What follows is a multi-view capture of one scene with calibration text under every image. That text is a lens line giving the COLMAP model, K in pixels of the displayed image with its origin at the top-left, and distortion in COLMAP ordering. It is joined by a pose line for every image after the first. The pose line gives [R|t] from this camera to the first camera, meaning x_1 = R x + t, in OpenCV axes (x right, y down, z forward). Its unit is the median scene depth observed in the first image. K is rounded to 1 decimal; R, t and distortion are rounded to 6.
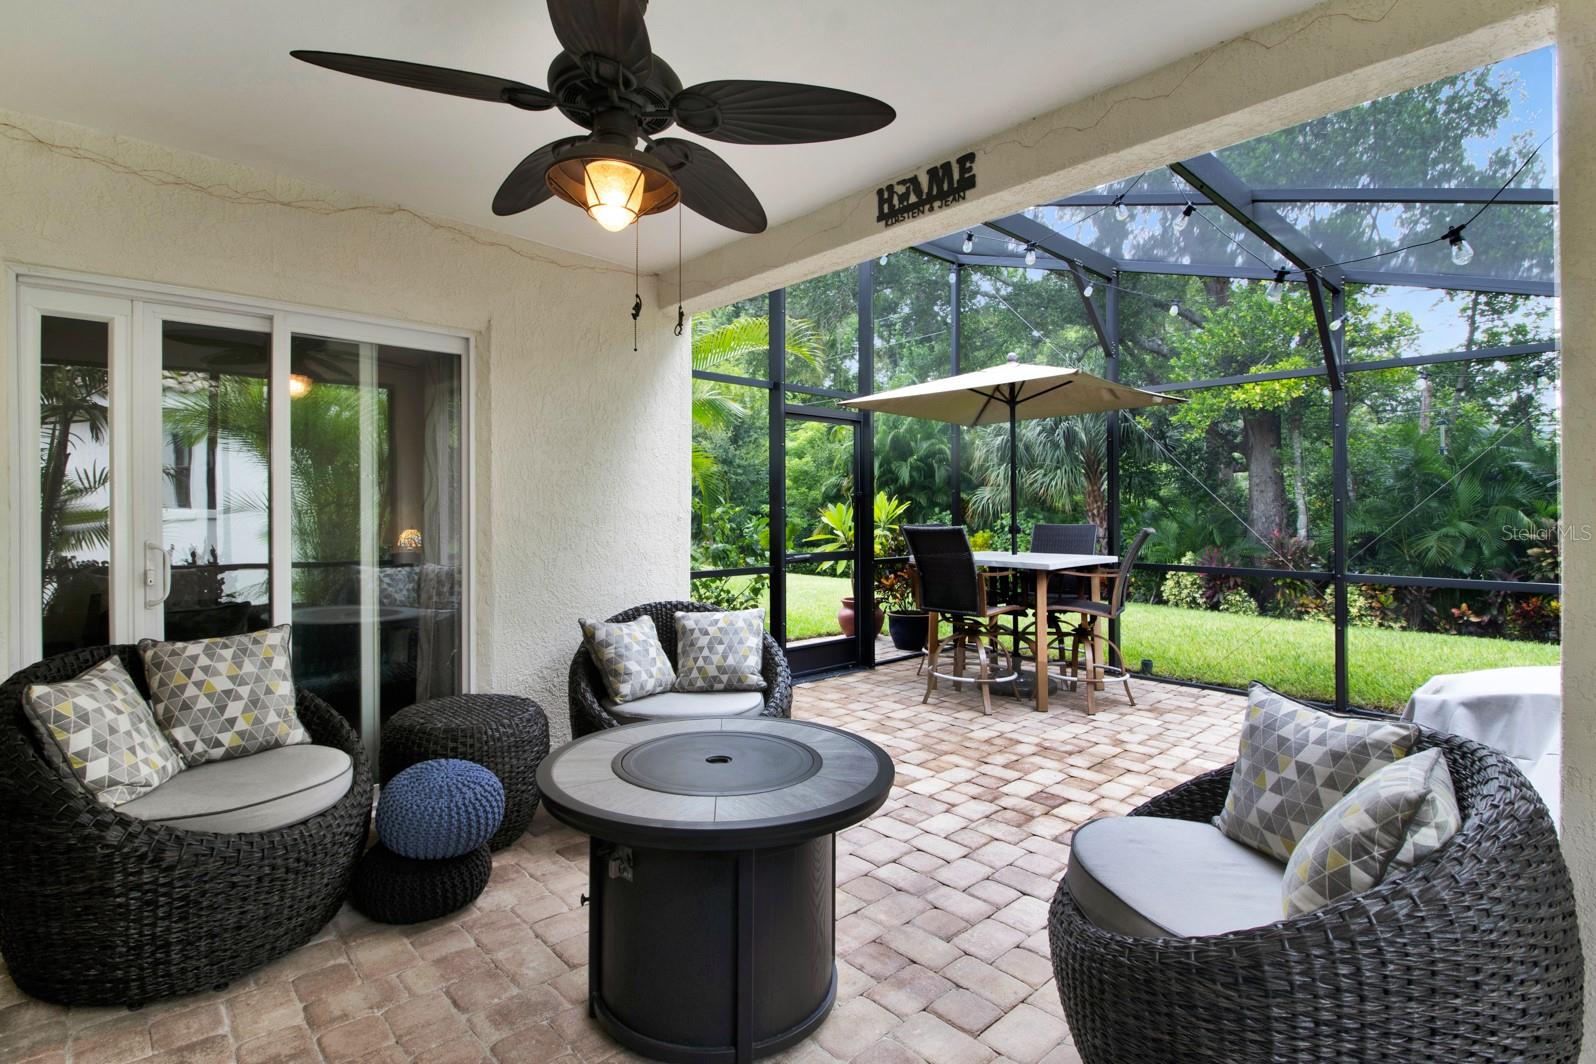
lens RADIAL K [[771.5, 0, 803.7], [0, 771.5, 514.4], [0, 0, 1]] dist [-0.000667, -0.001020]
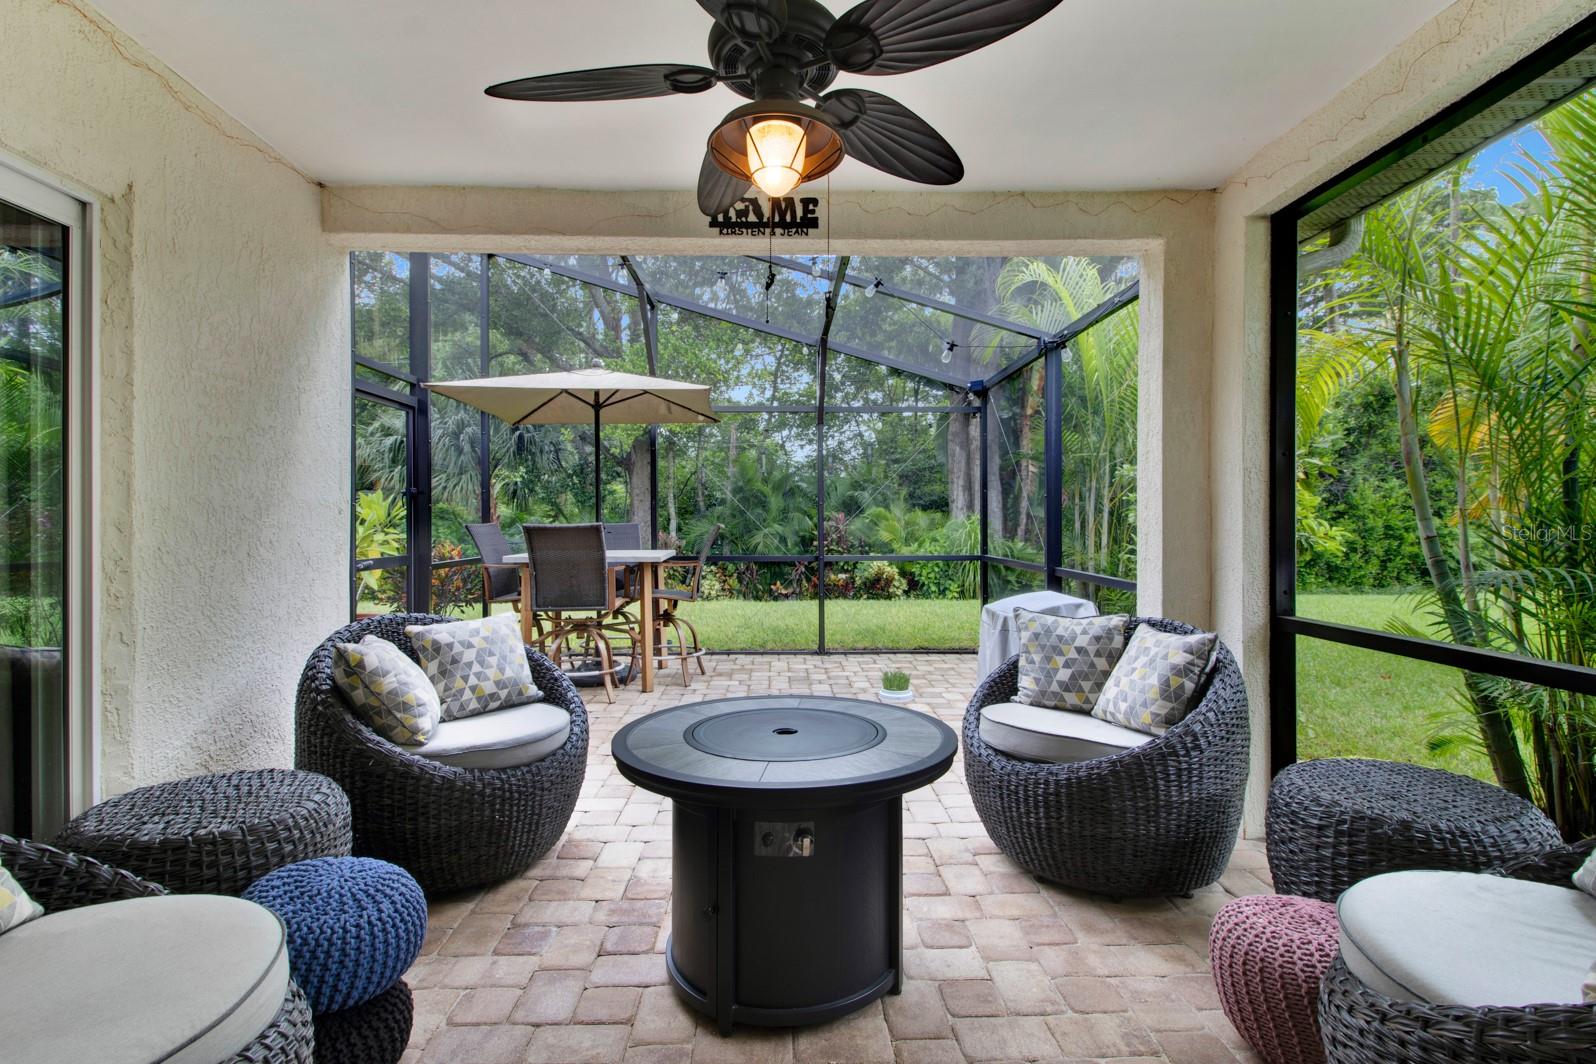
lens RADIAL K [[752.4, 0, 801.0], [0, 752.4, 520.9], [0, 0, 1]] dist [0.013667, -0.001189]
pose [[0.654949, -0.003474, 0.755665, -0.518143], [0.007302, 0.999972, -0.001732, 0.023506], [-0.755637, 0.006652, 0.654956, 0.196333]]
